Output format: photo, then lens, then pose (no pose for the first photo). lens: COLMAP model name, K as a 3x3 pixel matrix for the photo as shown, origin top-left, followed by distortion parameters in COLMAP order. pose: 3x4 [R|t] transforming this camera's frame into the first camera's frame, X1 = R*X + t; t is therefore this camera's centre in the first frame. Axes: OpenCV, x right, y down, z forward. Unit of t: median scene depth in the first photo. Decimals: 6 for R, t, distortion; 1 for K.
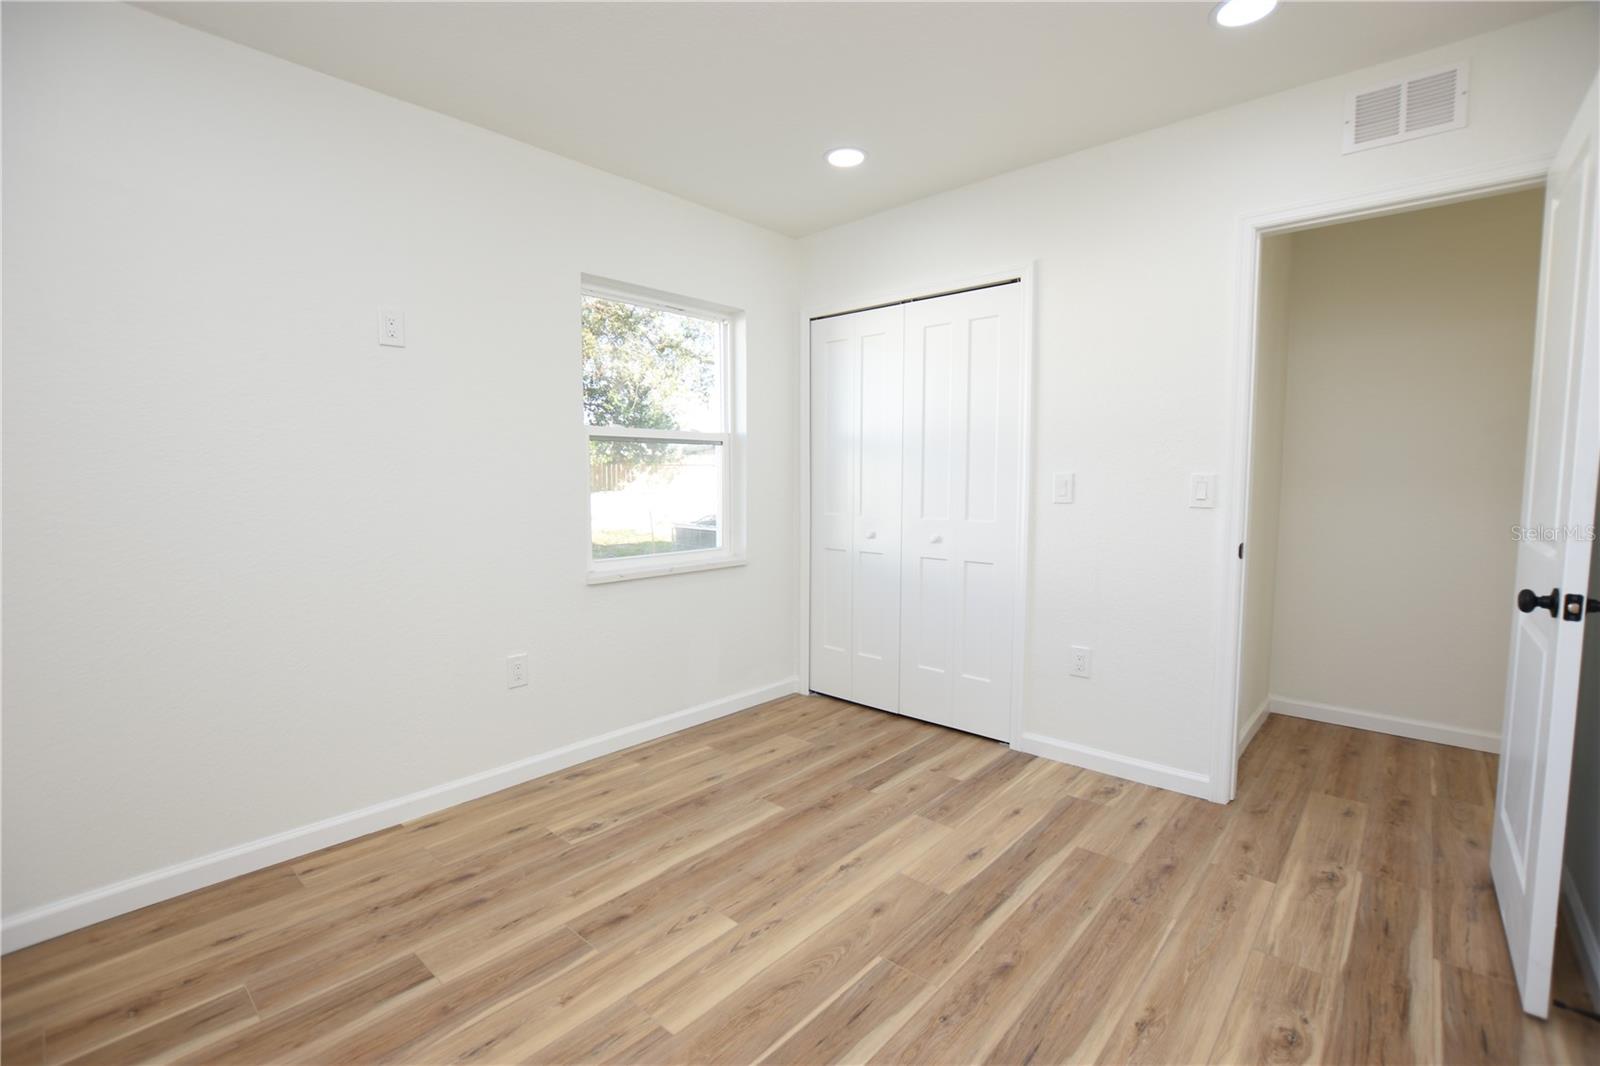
lens RADIAL K [[720.1, 0, 800.0], [0, 720.1, 533.0], [0, 0, 1]] dist [-0.020116, 0.000065]
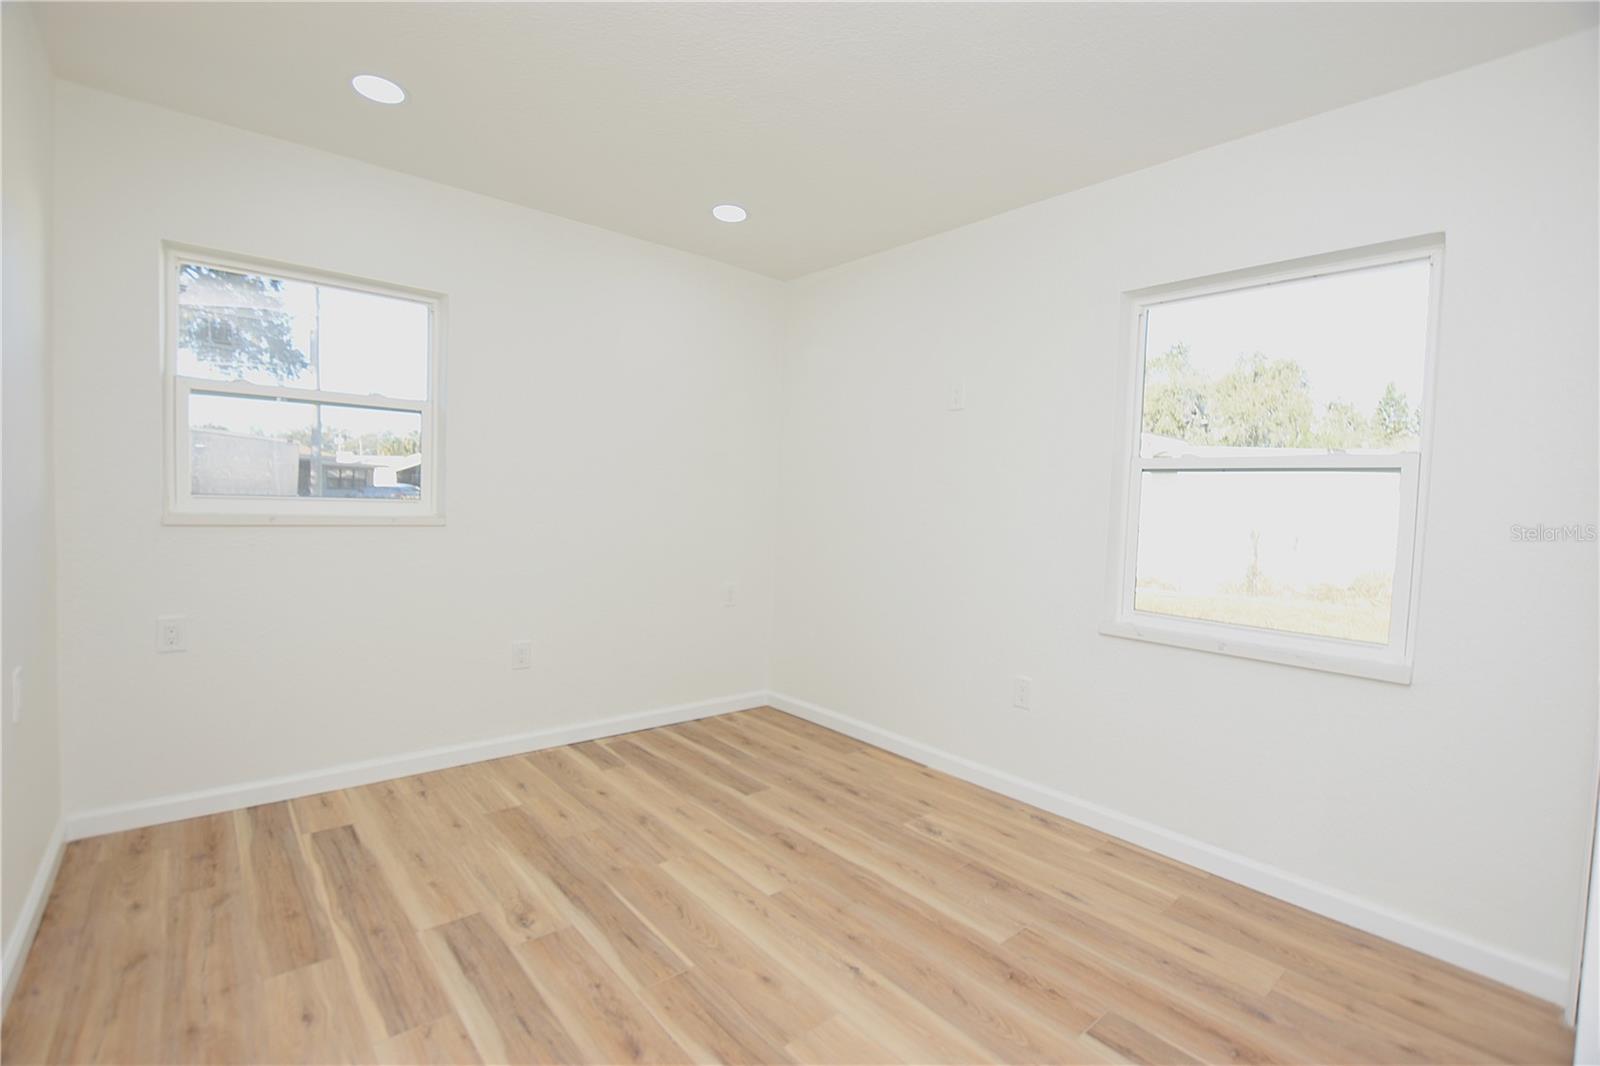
lens RADIAL K [[720.1, 0, 800.0], [0, 720.1, 533.0], [0, 0, 1]] dist [-0.020116, 0.000065]
pose [[-0.140134, 0.037233, -0.989432, 0.884178], [-0.113432, 0.992110, 0.053399, -0.081815], [0.983614, 0.119717, -0.134805, 0.987141]]
